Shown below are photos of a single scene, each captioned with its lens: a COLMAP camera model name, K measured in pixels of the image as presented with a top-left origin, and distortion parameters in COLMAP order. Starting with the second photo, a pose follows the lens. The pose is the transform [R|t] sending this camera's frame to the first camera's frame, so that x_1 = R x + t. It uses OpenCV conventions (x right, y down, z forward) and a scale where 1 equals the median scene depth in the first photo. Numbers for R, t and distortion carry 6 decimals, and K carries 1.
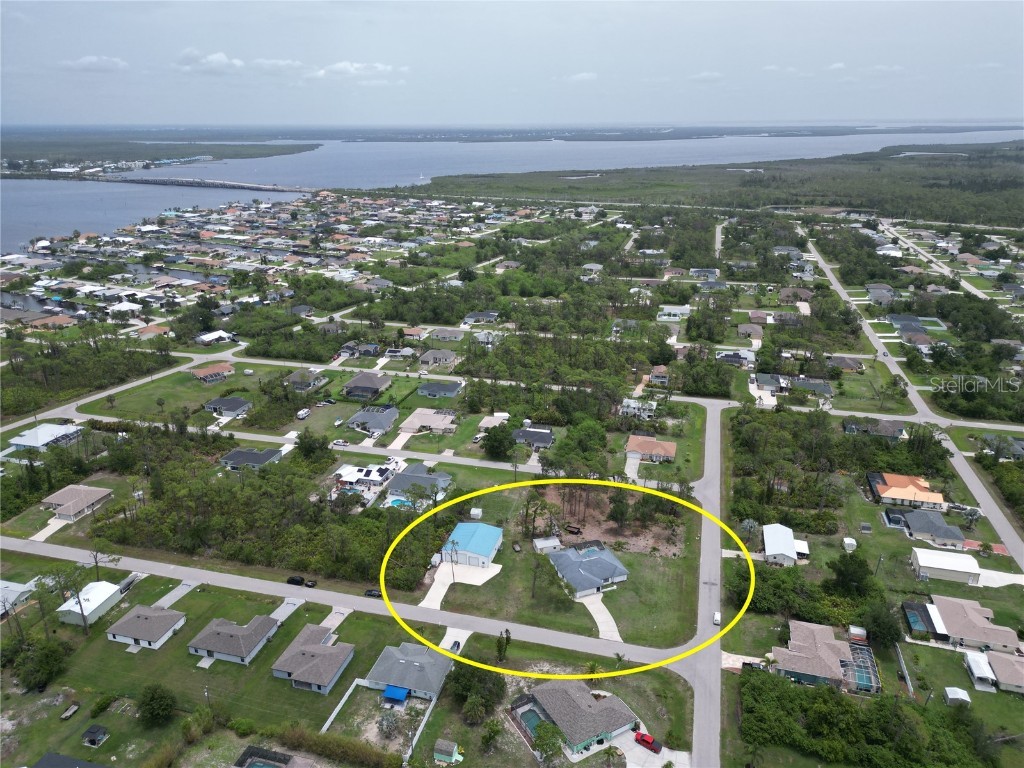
lens RADIAL K [[715.6, 0, 508.9], [0, 715.6, 382.0], [0, 0, 1]] dist [0.077089, -0.075923]
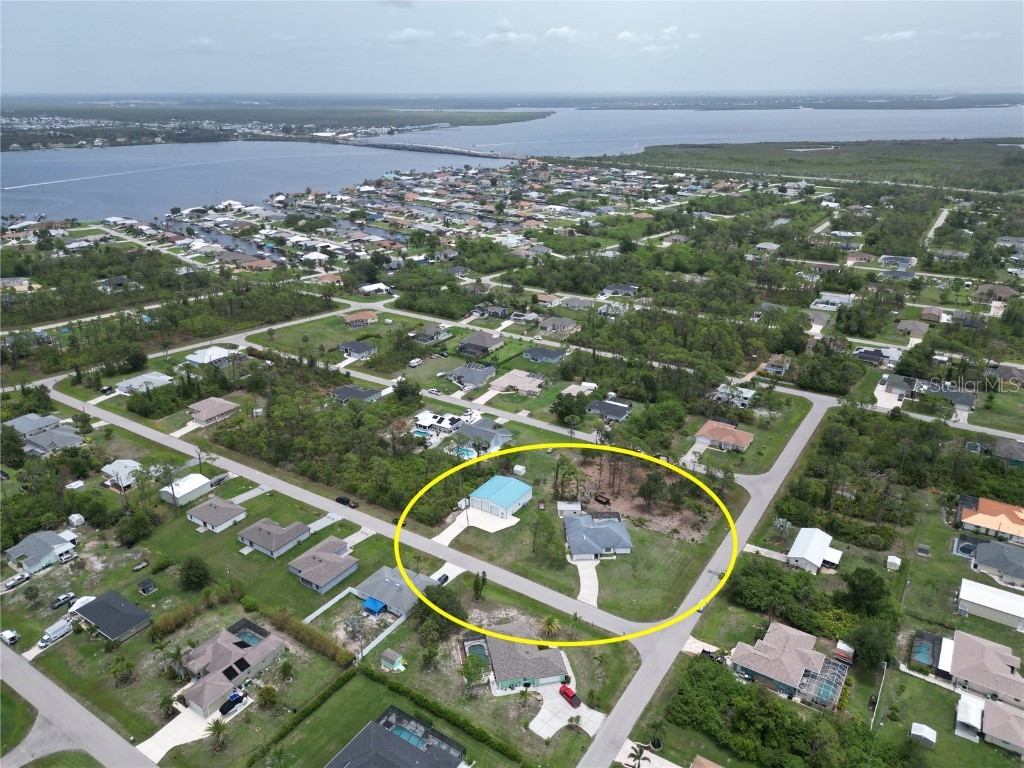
lens RADIAL K [[715.6, 0, 508.9], [0, 715.6, 382.0], [0, 0, 1]] dist [0.077089, -0.075923]
pose [[0.951335, 0.117226, -0.284991, 0.181019], [-0.105917, 0.992862, 0.054831, -0.001781], [0.289385, -0.021977, 0.956961, -0.009345]]
